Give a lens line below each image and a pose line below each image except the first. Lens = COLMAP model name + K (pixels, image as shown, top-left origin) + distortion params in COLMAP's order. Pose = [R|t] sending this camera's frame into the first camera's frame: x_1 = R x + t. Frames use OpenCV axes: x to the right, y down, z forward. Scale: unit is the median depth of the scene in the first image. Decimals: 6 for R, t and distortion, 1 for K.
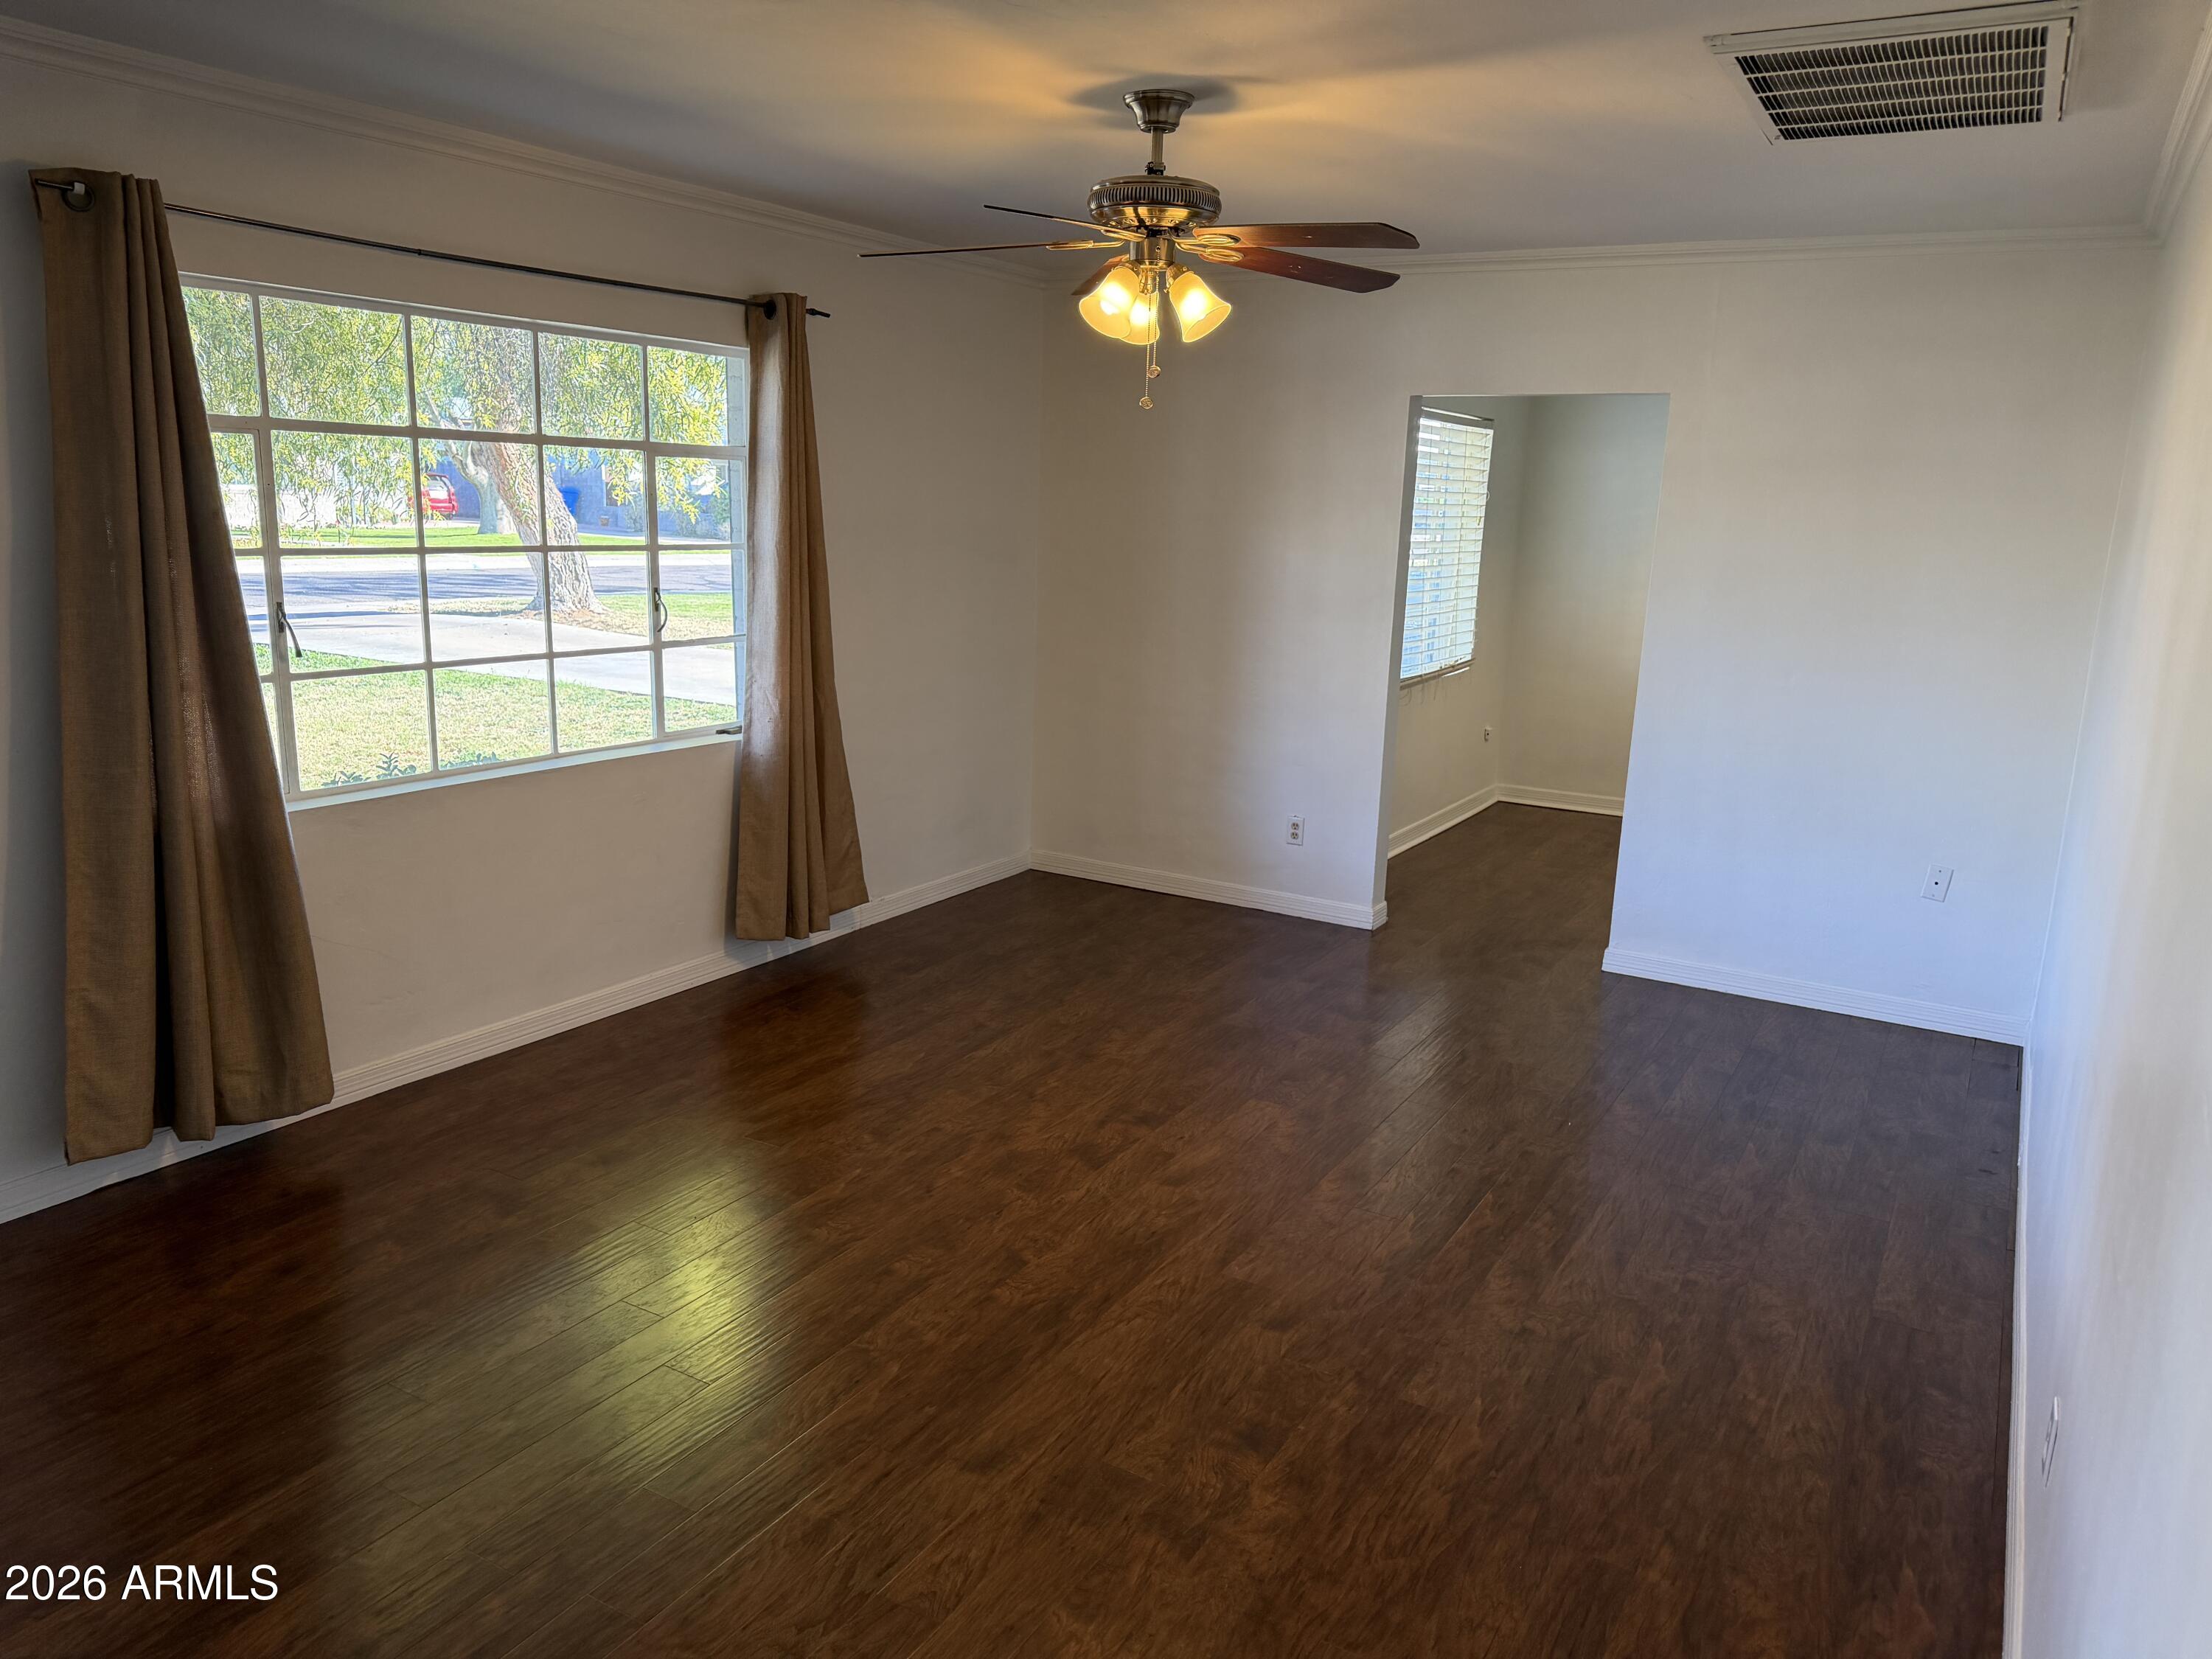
lens RADIAL K [[1594.7, 0, 1108.0], [0, 1594.7, 813.1], [0, 0, 1]] dist [0.144430, -0.189712]
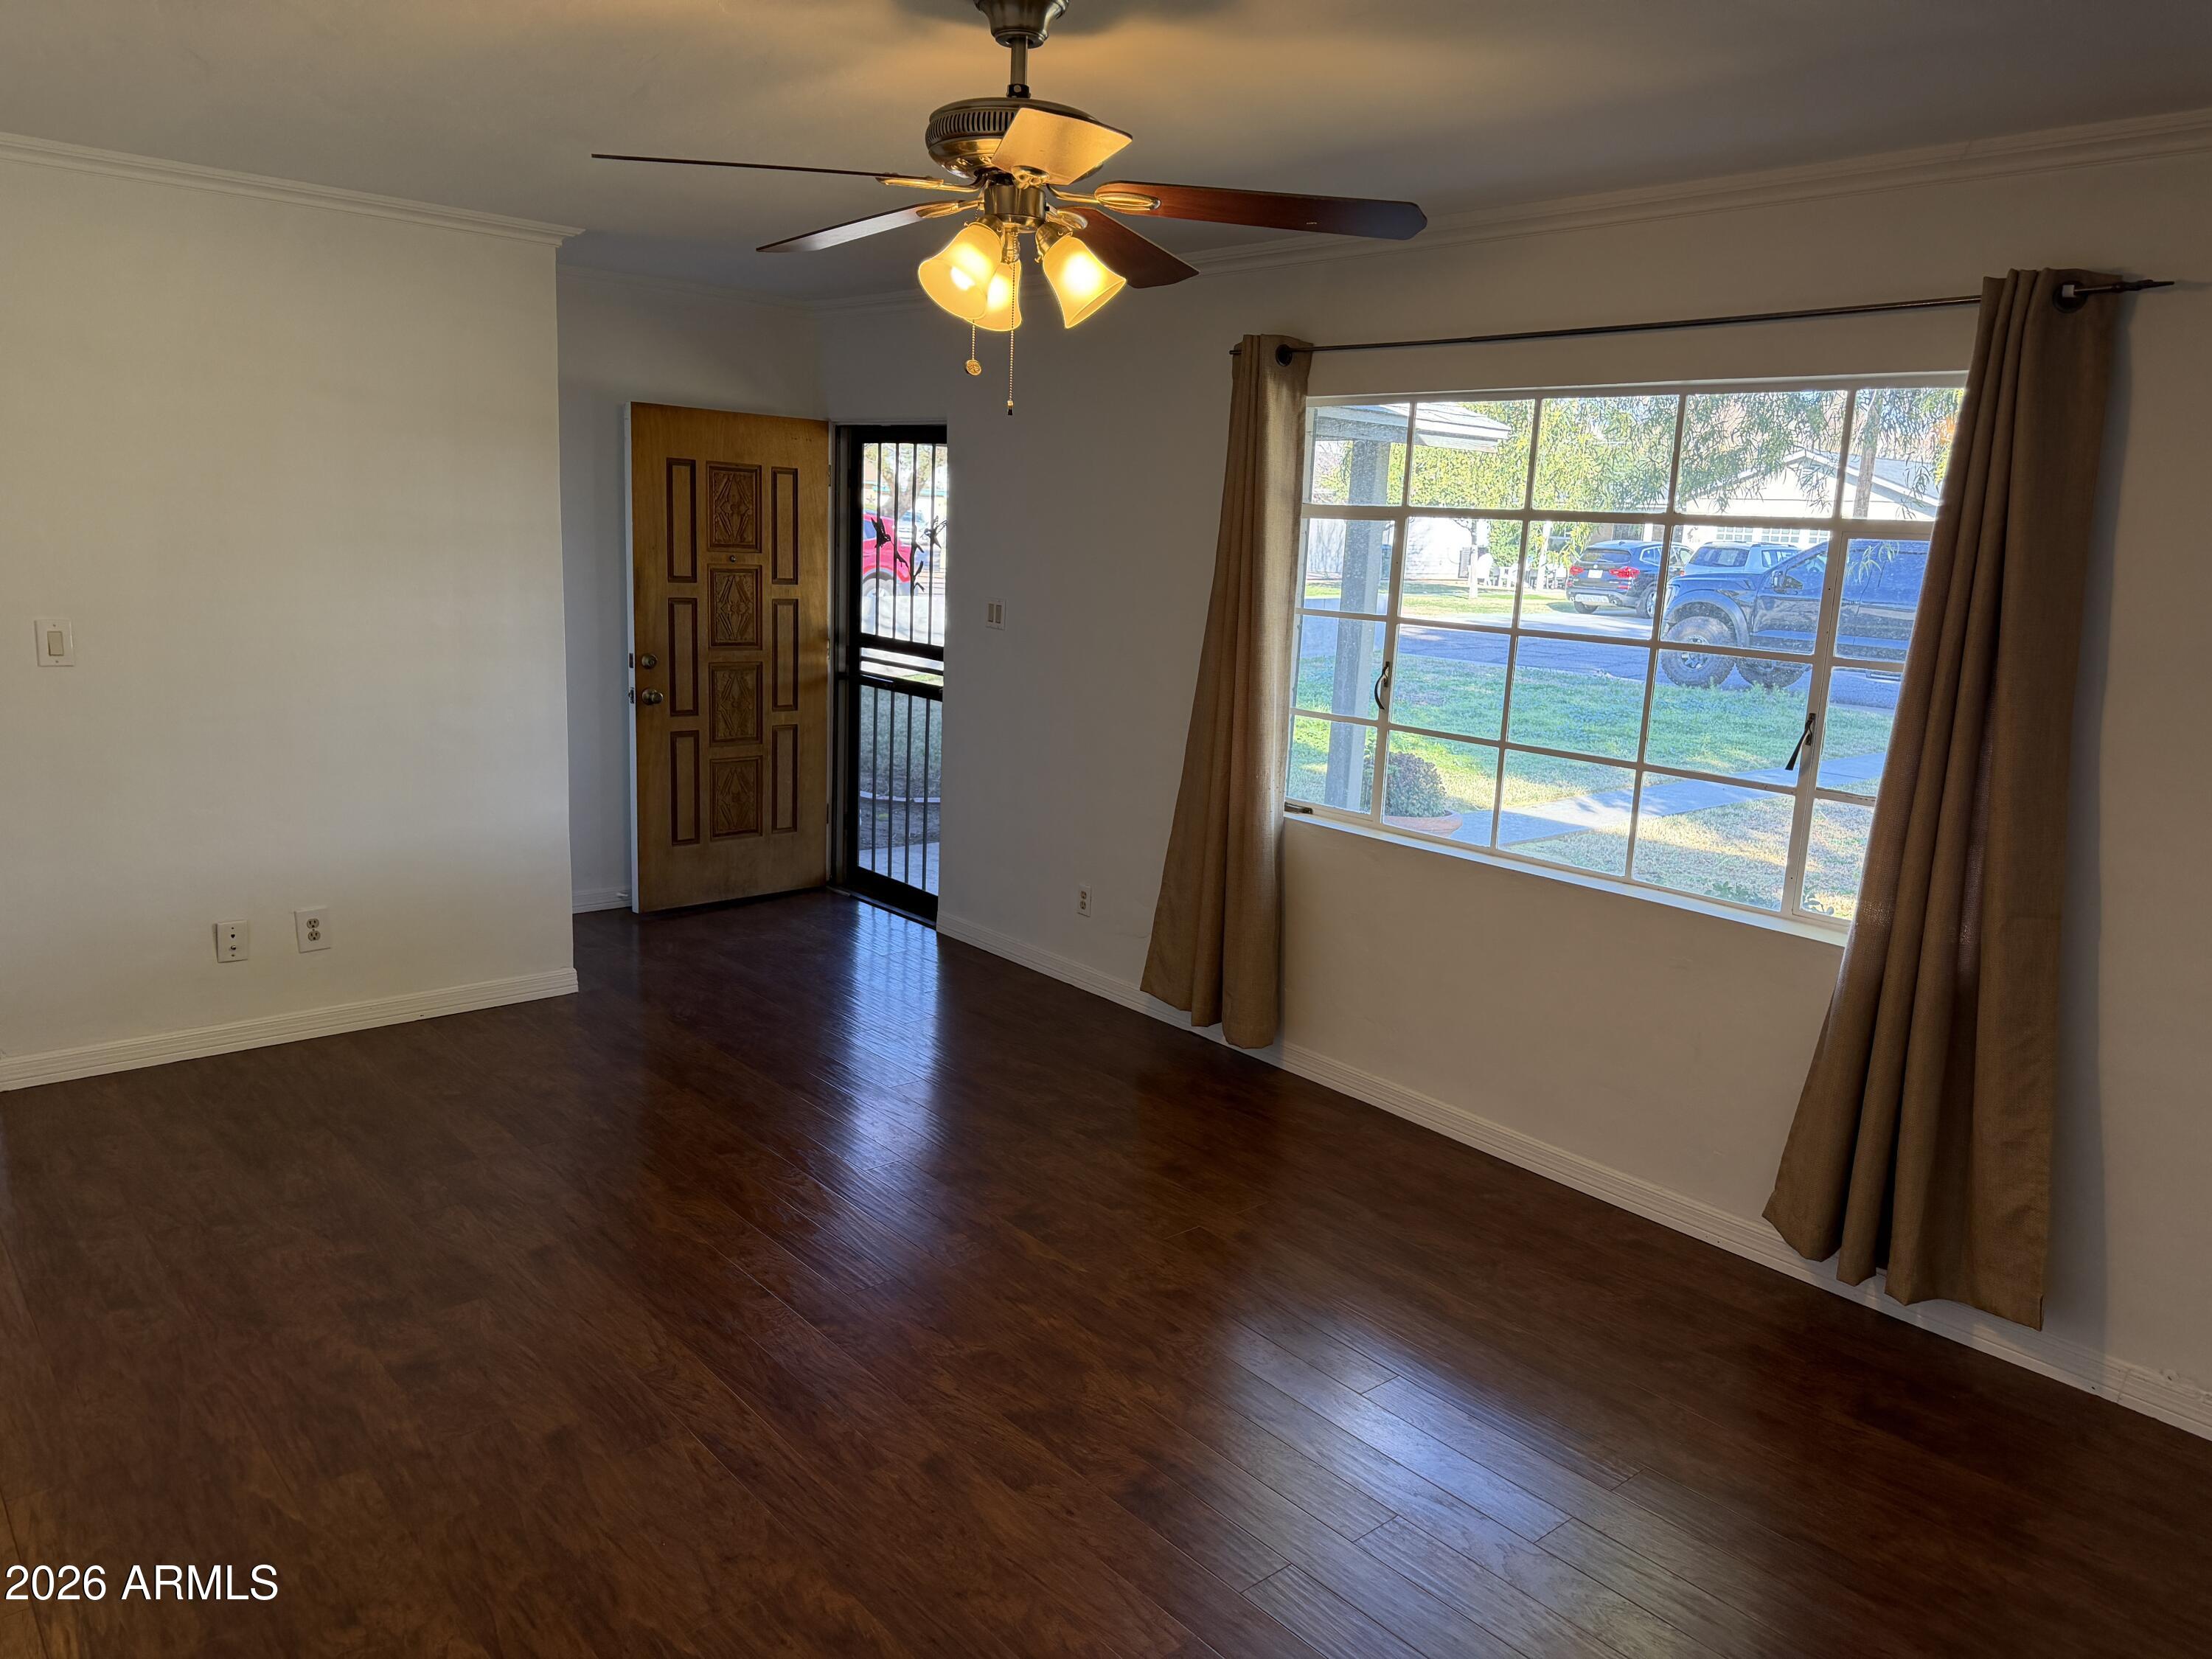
lens RADIAL K [[1594.7, 0, 1108.0], [0, 1594.7, 813.1], [0, 0, 1]] dist [0.144430, -0.189712]
pose [[-0.344432, 0.128224, -0.930014, 0.692030], [-0.235052, 0.947299, 0.217659, -0.241194], [0.908910, 0.293570, -0.296141, 1.251947]]
